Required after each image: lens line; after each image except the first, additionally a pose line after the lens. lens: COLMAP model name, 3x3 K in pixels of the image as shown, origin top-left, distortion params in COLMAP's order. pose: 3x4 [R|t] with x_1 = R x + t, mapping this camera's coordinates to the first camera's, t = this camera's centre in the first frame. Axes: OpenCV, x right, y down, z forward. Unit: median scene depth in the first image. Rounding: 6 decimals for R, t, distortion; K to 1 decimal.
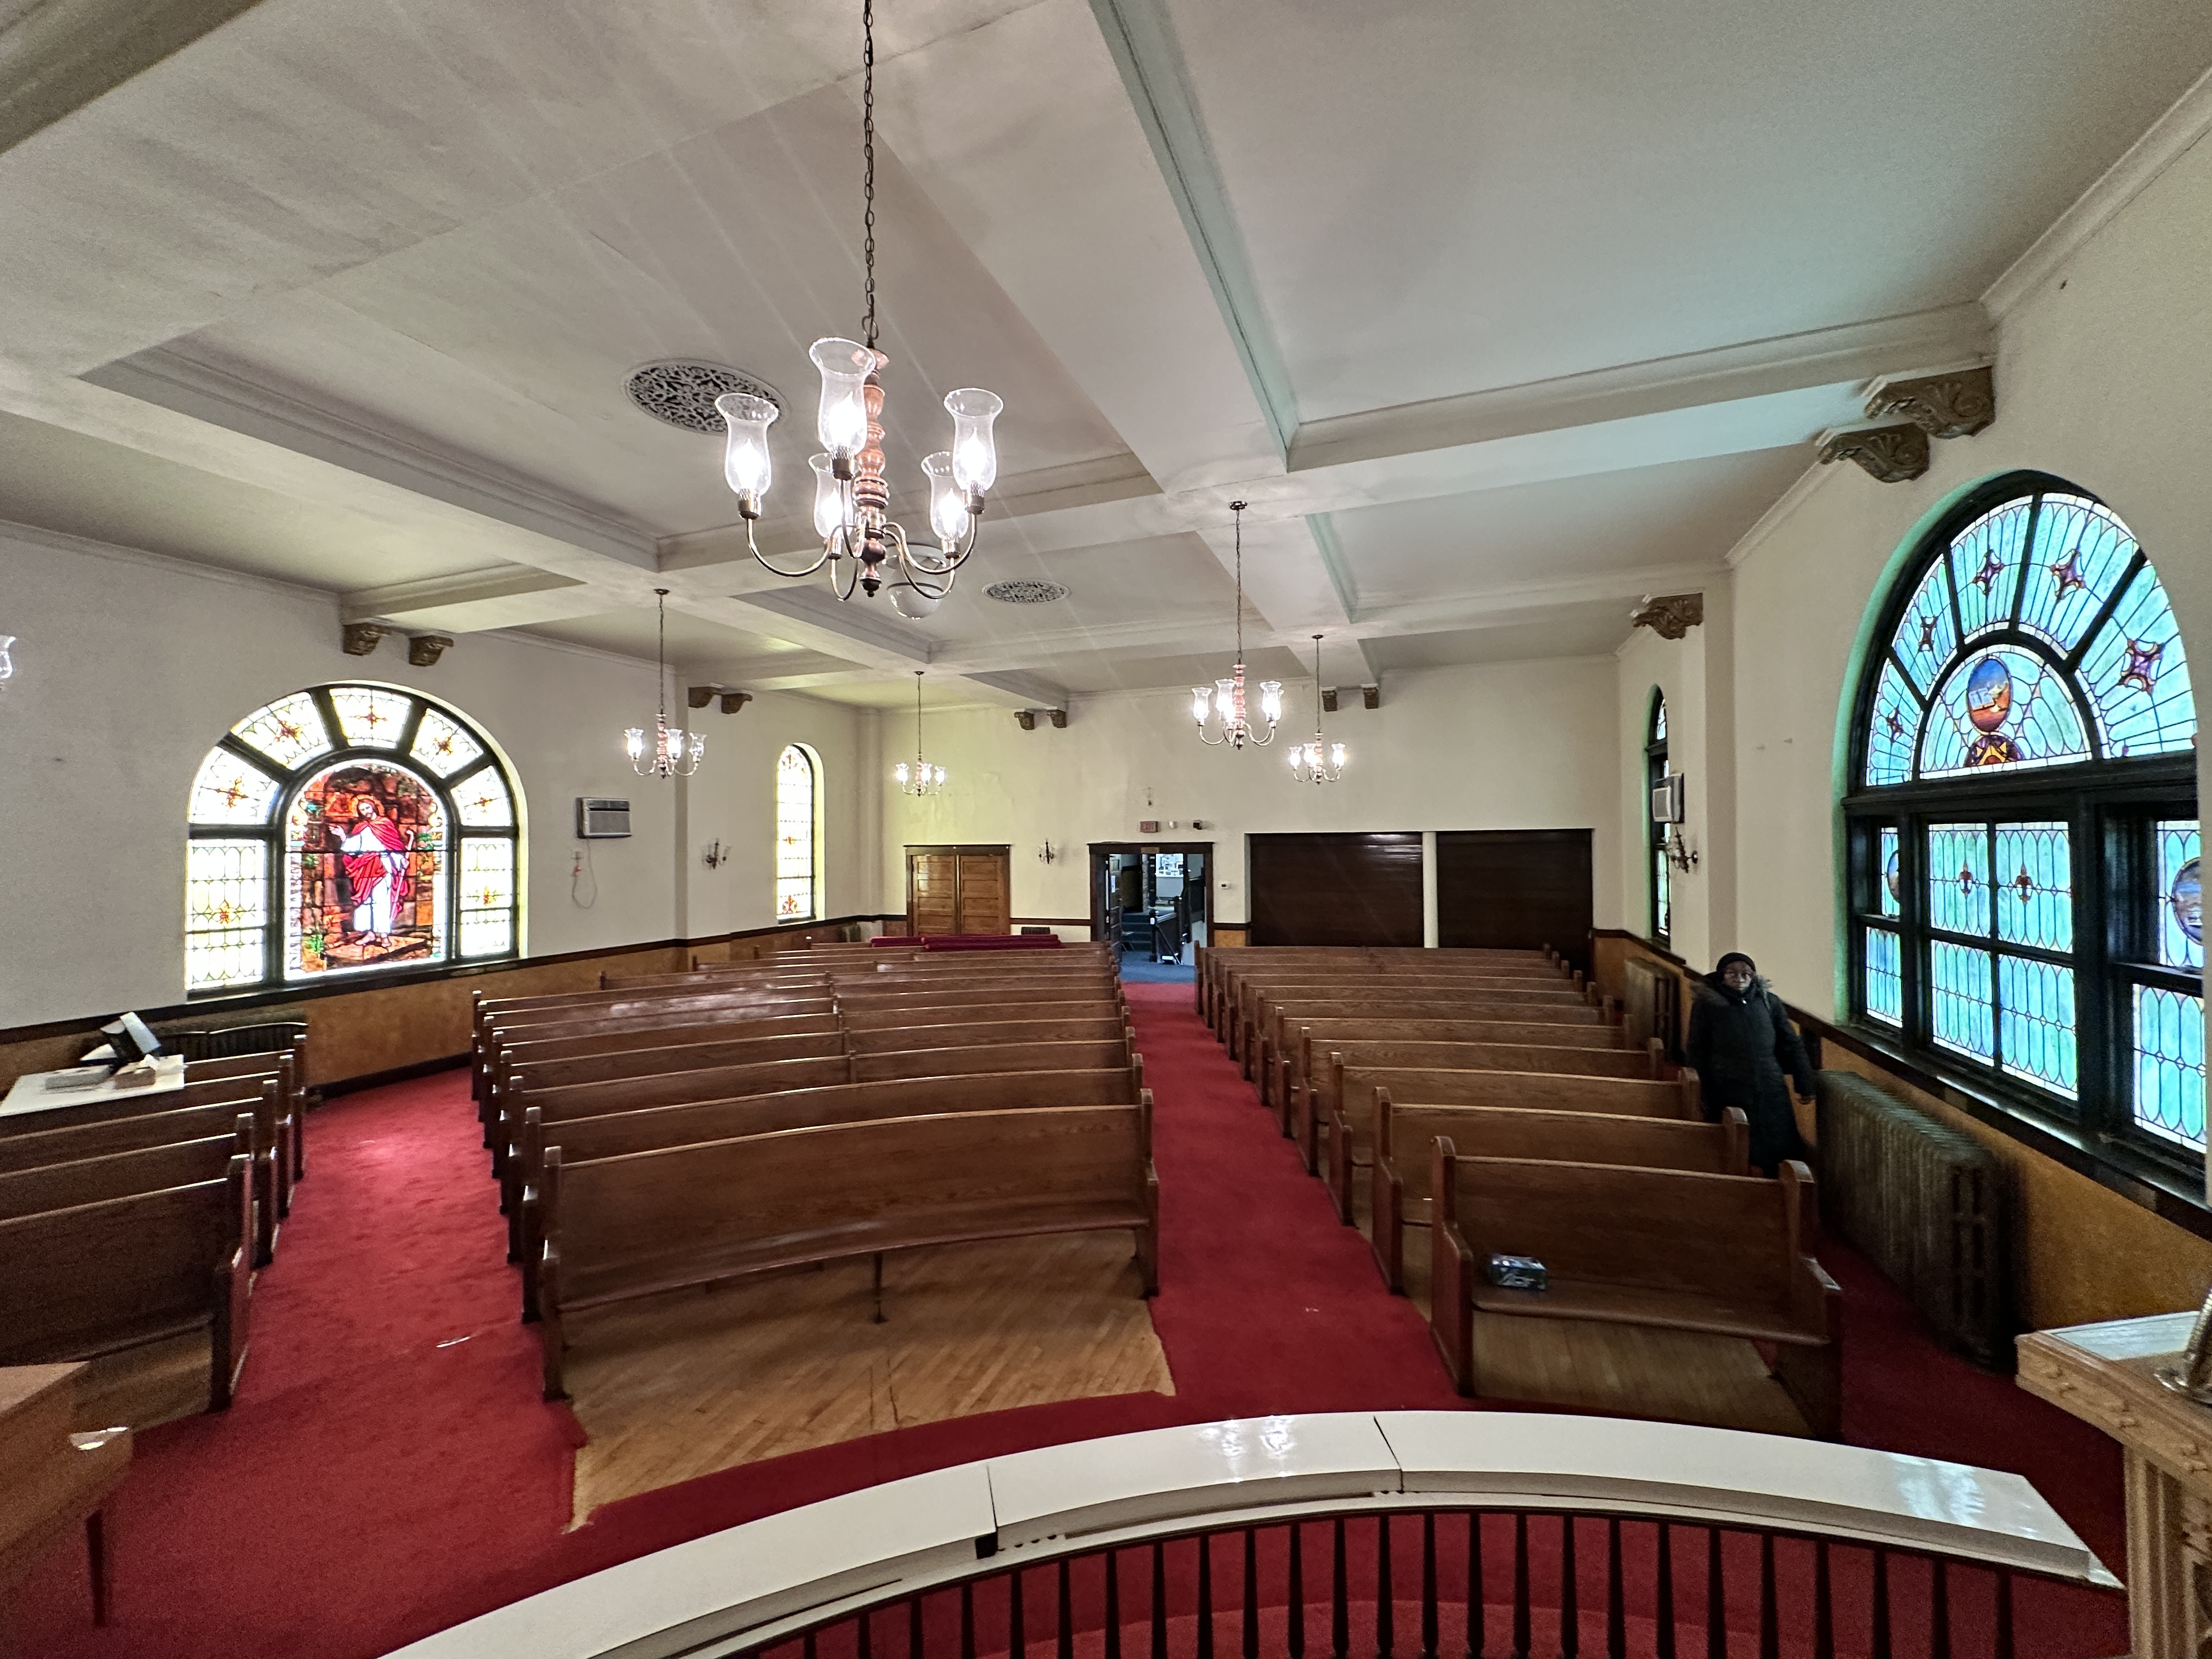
lens RADIAL K [[880.5, 0, 1104.2], [0, 880.5, 829.6], [0, 0, 1]] dist [-0.003404, 0.000972]
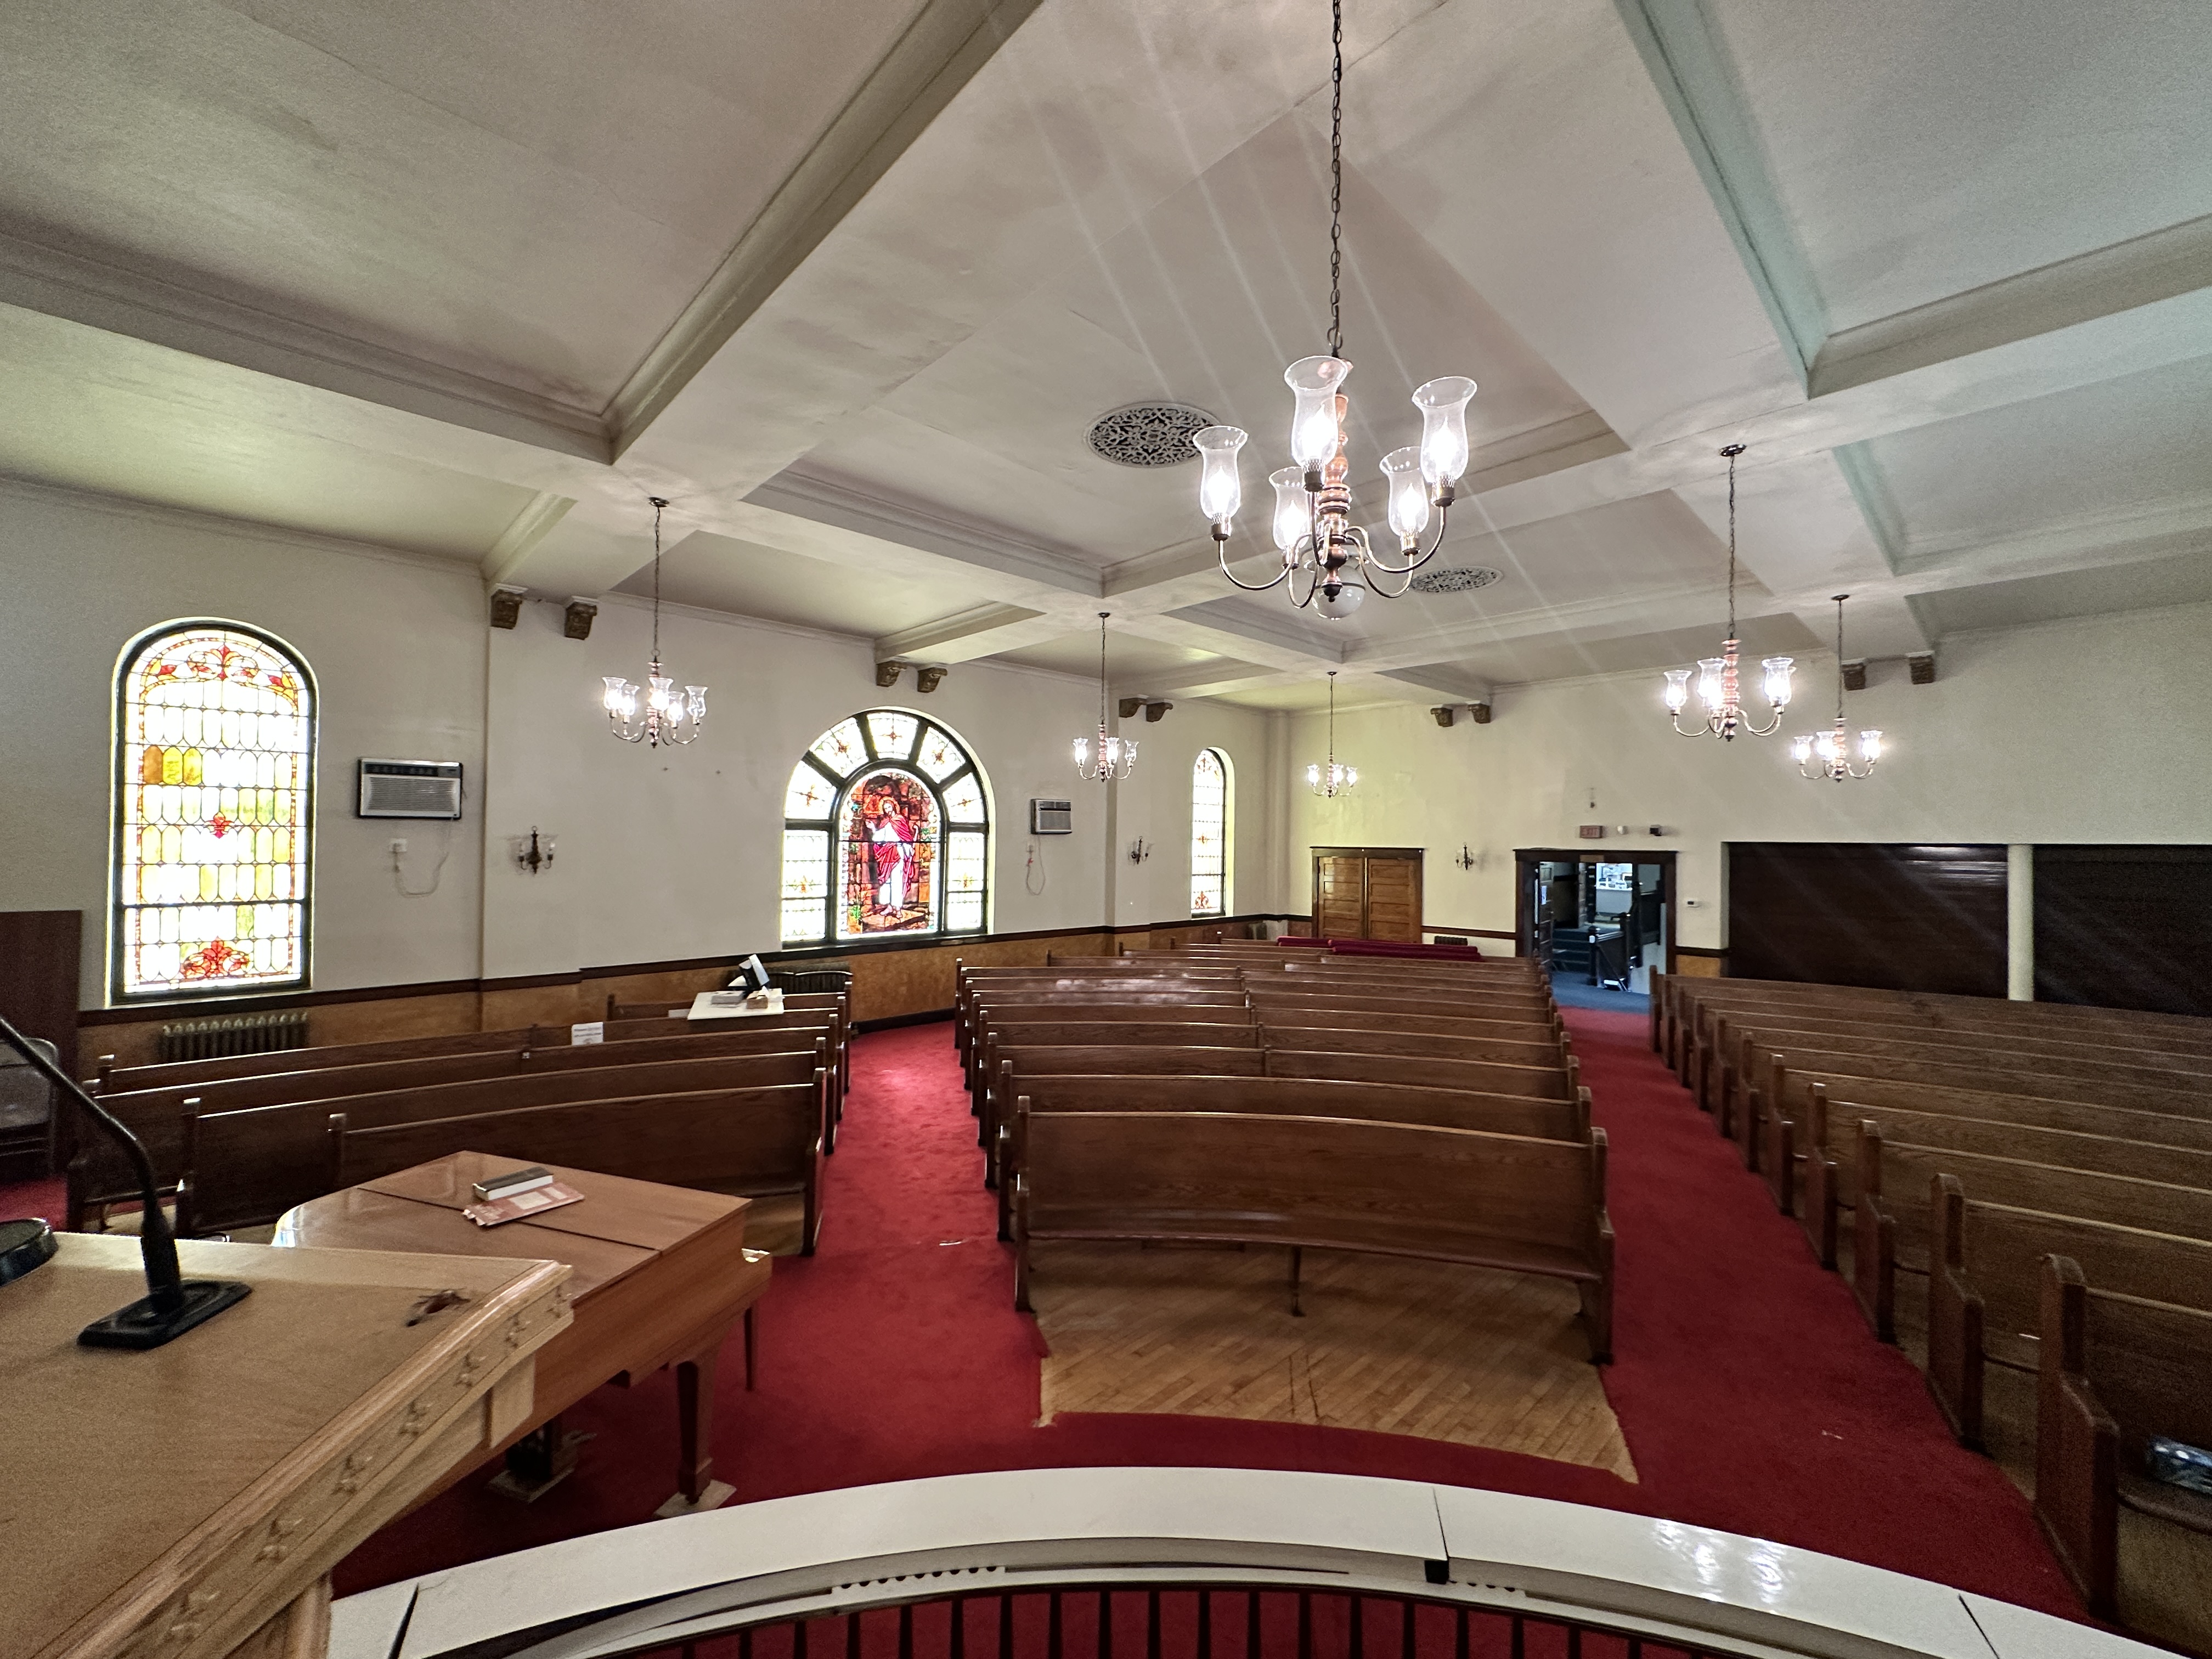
lens RADIAL K [[880.5, 0, 1104.2], [0, 880.5, 829.6], [0, 0, 1]] dist [-0.003404, 0.000972]
pose [[0.901835, 0.014799, -0.431827, -0.013690], [-0.015513, 0.999878, 0.001869, 0.000506], [0.431802, 0.005013, 0.901955, -0.008053]]
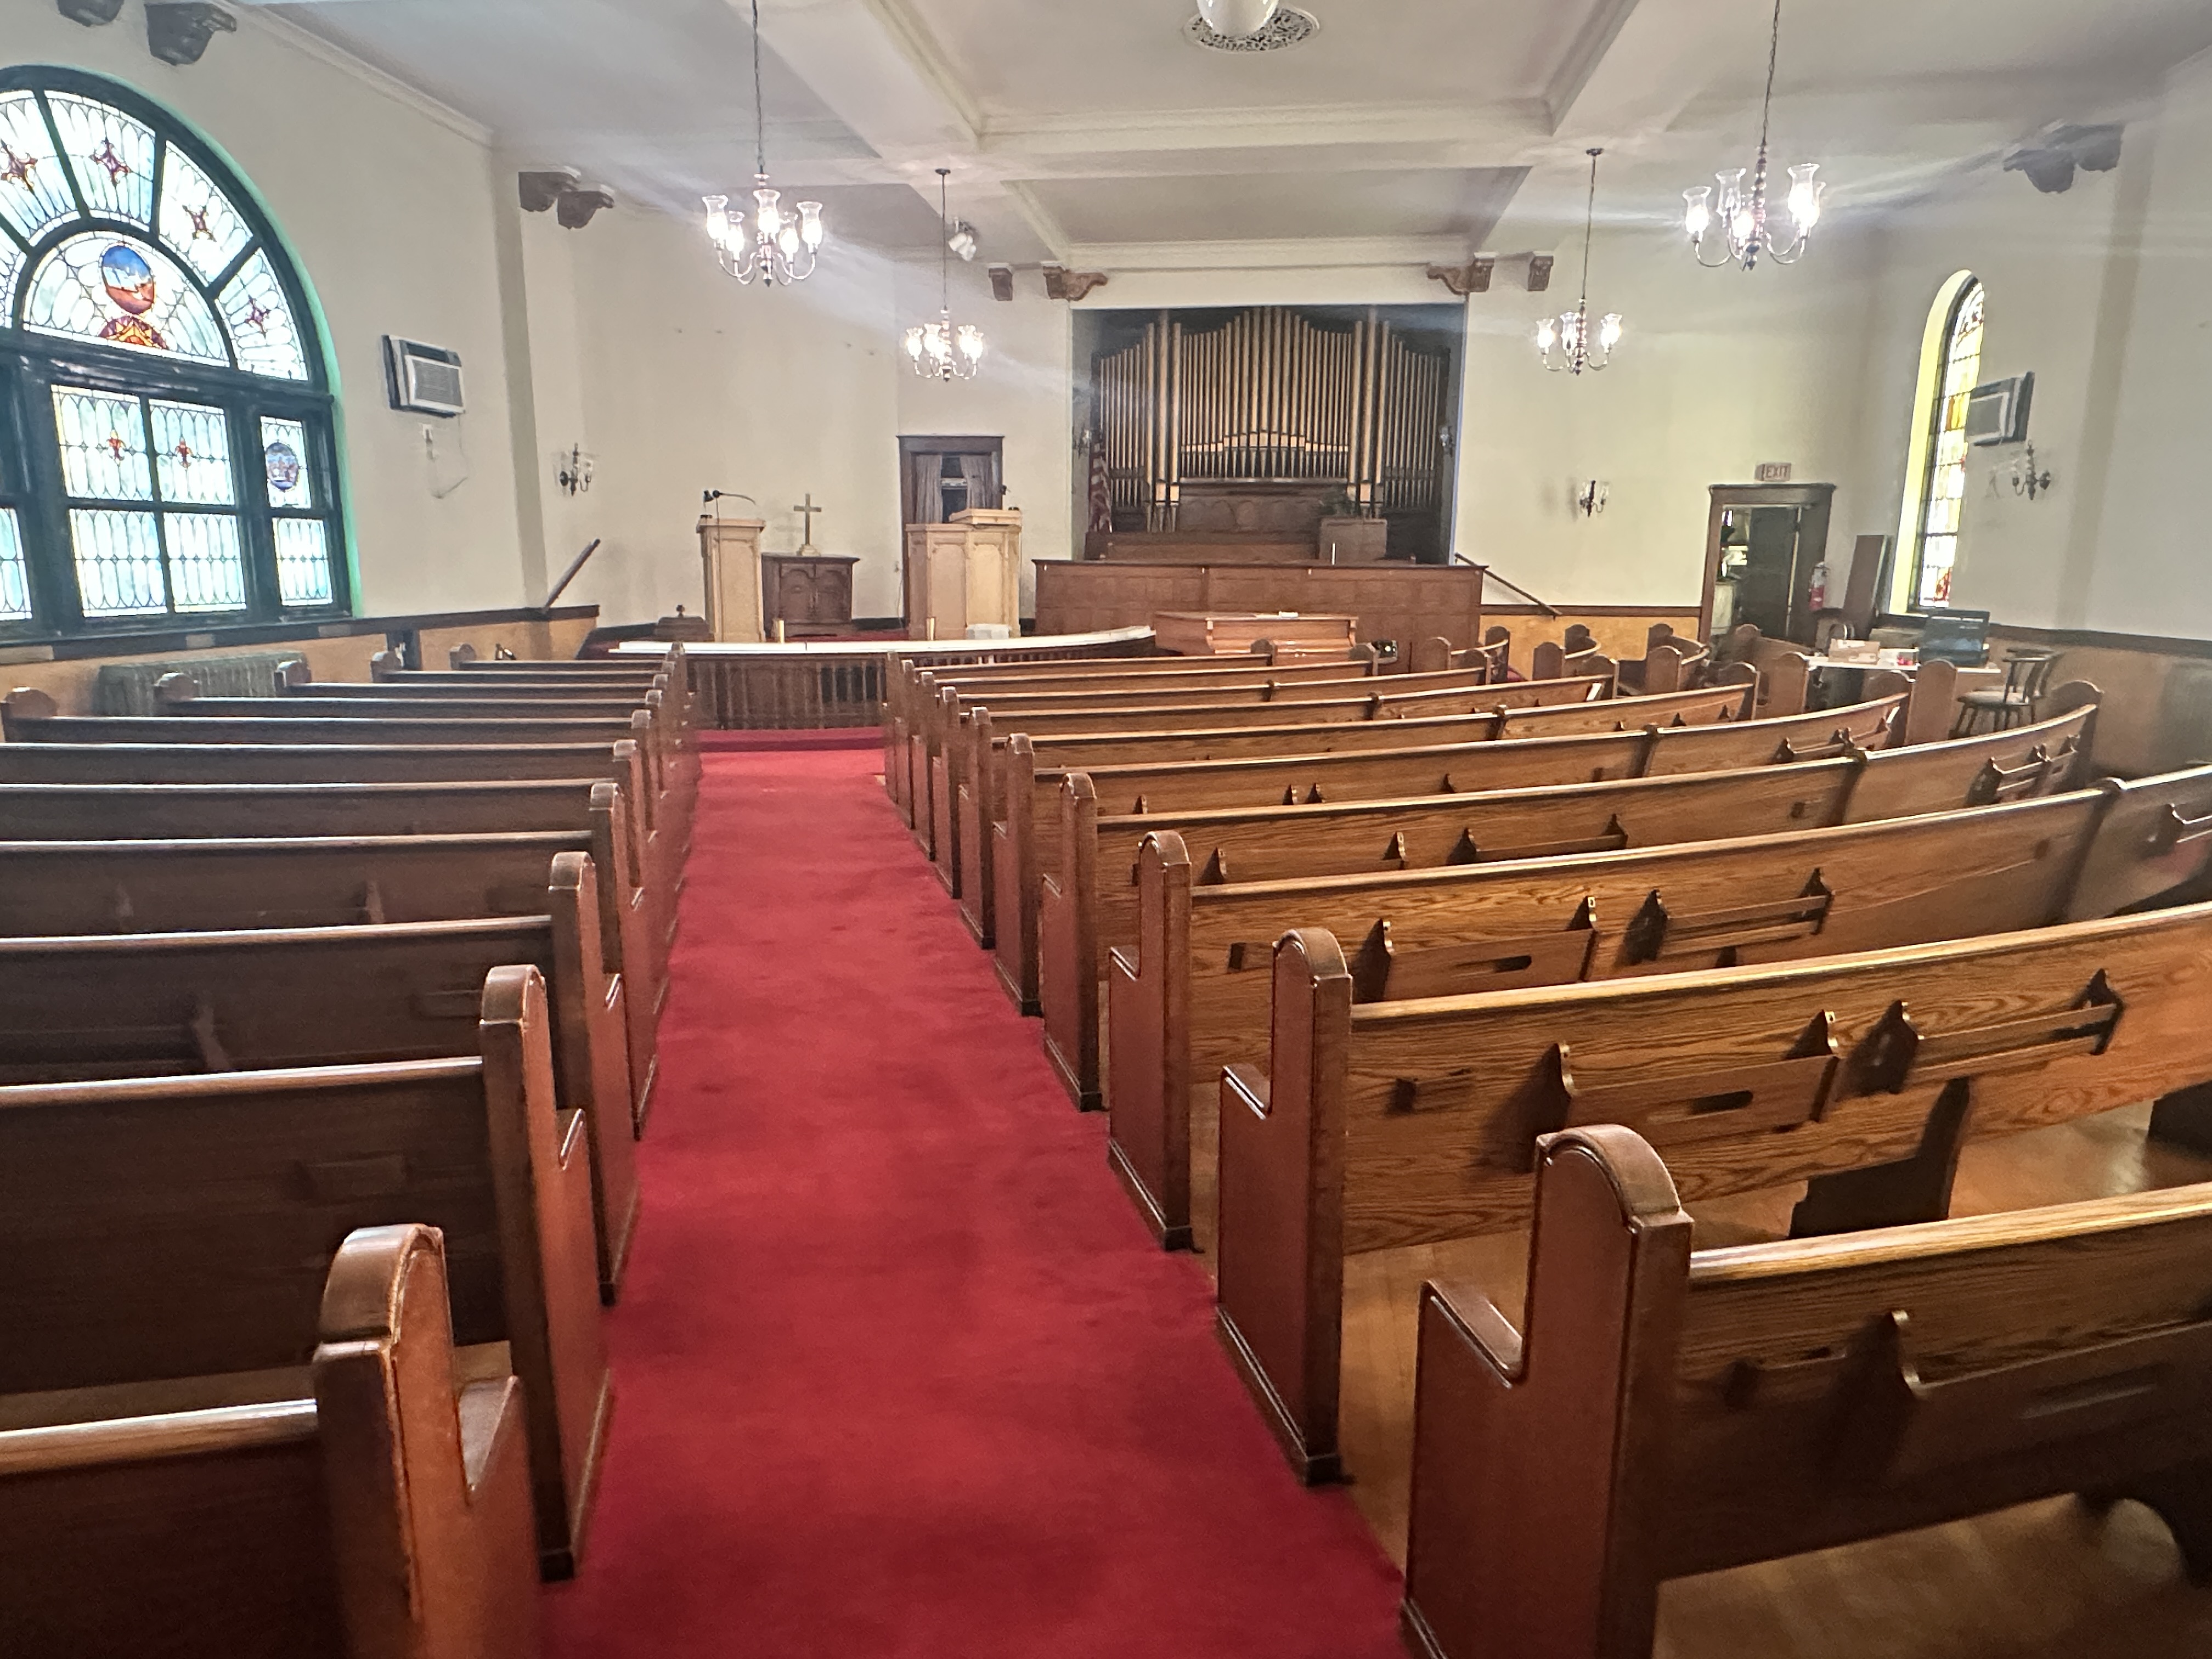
lens RADIAL K [[1337.6, 0, 1102.5], [0, 1337.6, 841.3], [0, 0, 1]] dist [-0.003511, 0.001646]
pose [[-0.972487, 0.052950, -0.226859, 0.112635], [0.006323, 0.979467, 0.201507, 0.116860], [0.232871, 0.194529, -0.952854, 1.648035]]
